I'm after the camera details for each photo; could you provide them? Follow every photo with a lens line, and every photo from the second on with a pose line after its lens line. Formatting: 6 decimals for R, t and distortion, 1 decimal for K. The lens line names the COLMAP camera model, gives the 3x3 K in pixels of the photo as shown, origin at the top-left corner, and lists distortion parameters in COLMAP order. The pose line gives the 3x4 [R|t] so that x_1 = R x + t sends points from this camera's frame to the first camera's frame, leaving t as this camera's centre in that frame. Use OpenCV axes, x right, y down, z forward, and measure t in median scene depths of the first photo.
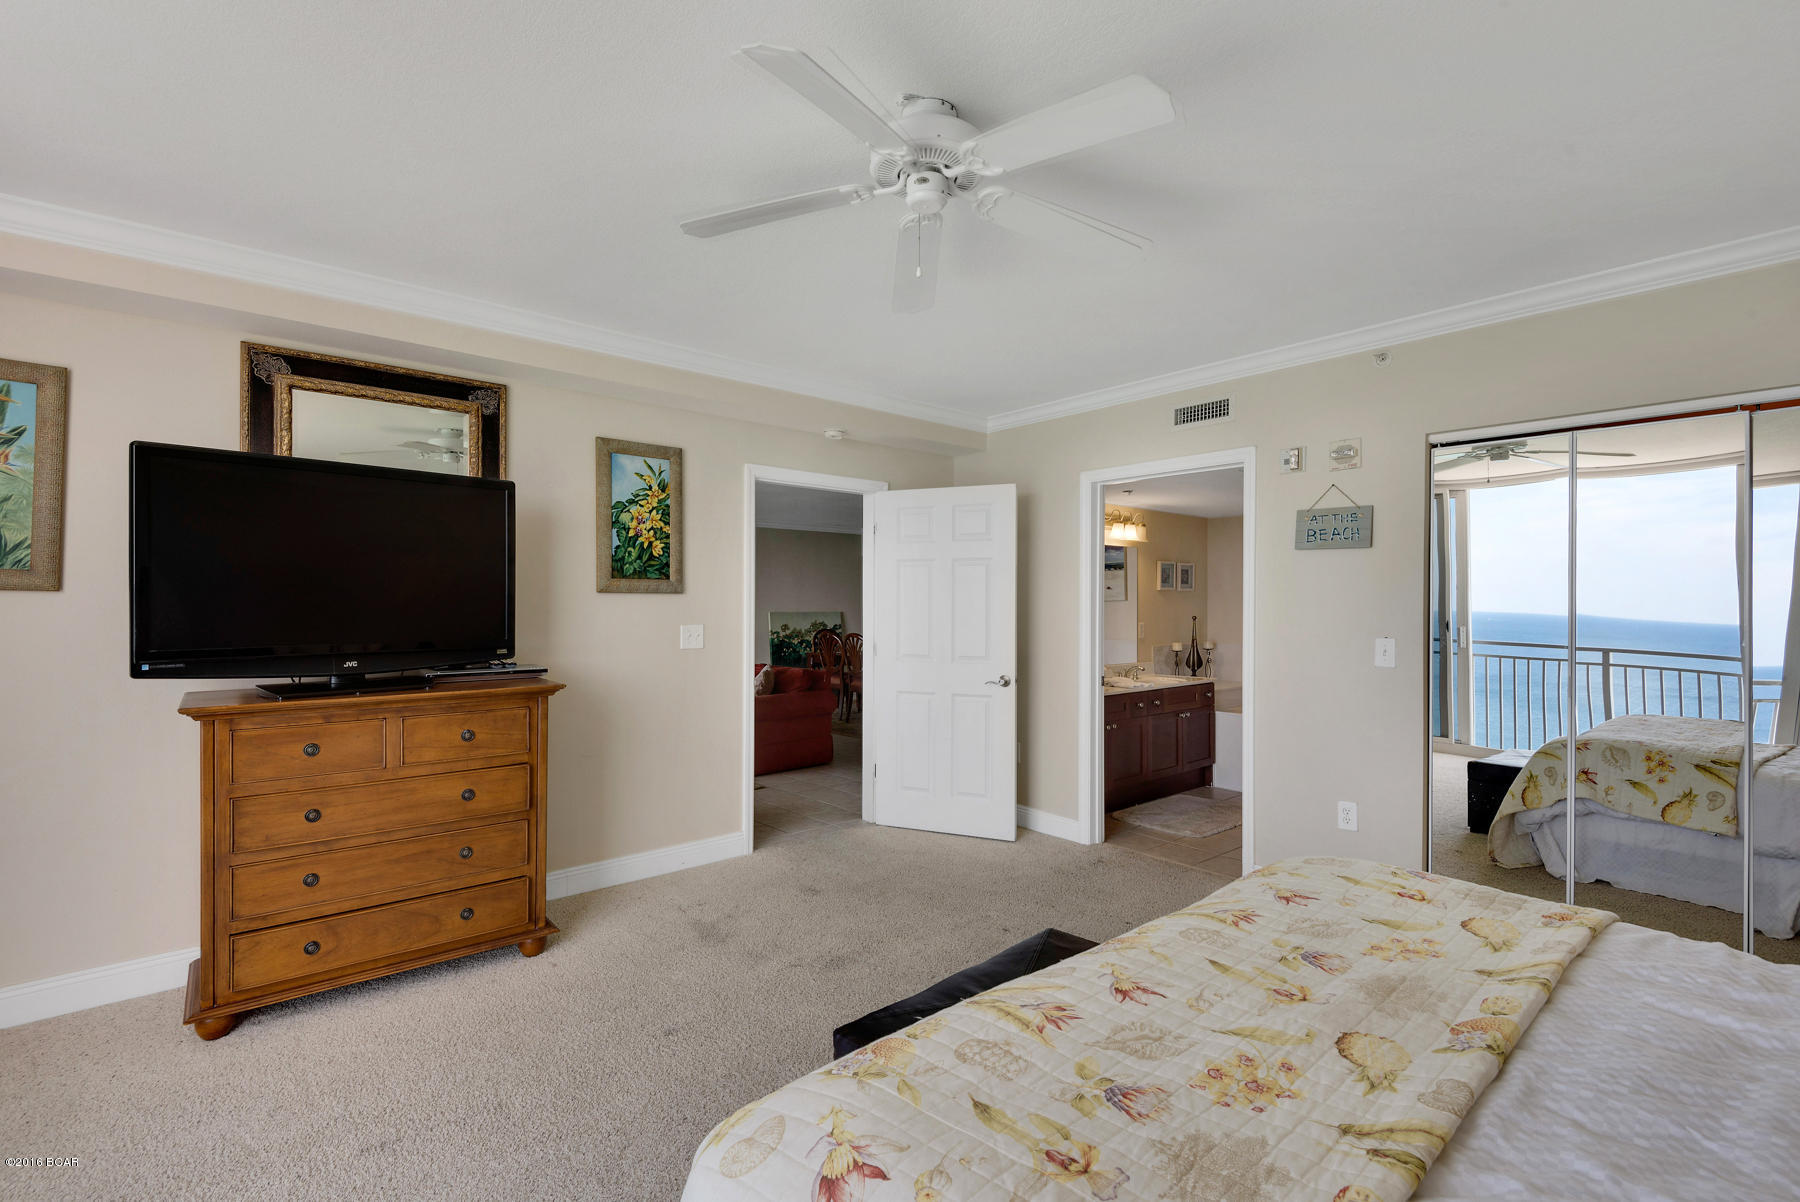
lens RADIAL K [[823.5, 0, 895.2], [0, 823.5, 591.8], [0, 0, 1]] dist [0.013935, -0.004438]
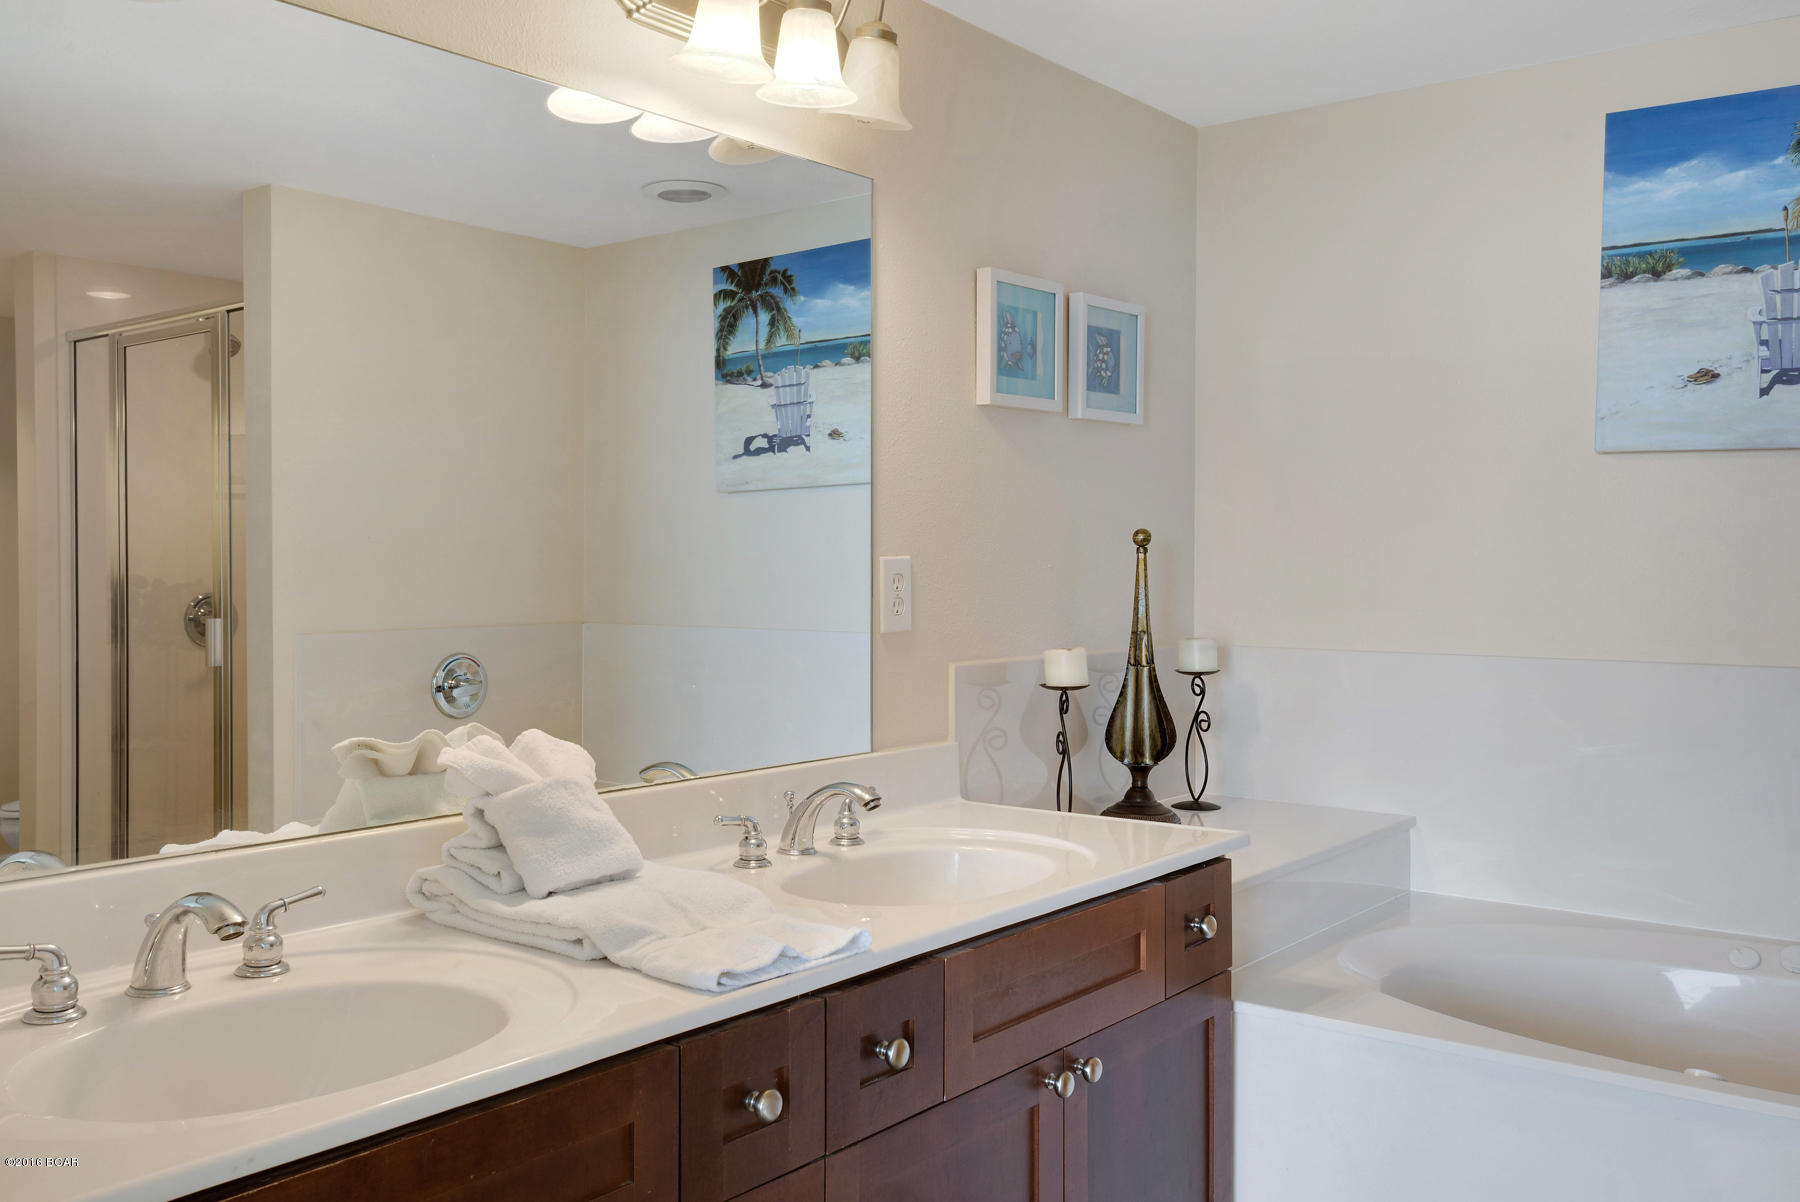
lens RADIAL K [[1540.3, 0, 900.0], [0, 1540.3, 601.0], [0, 0, 1]] dist [0.003407, 0.000431]
pose [[0.984461, -0.005150, 0.175530, 0.227682], [-0.000257, 0.999527, 0.030768, 0.036521], [-0.175605, -0.030335, 0.983993, 0.607541]]
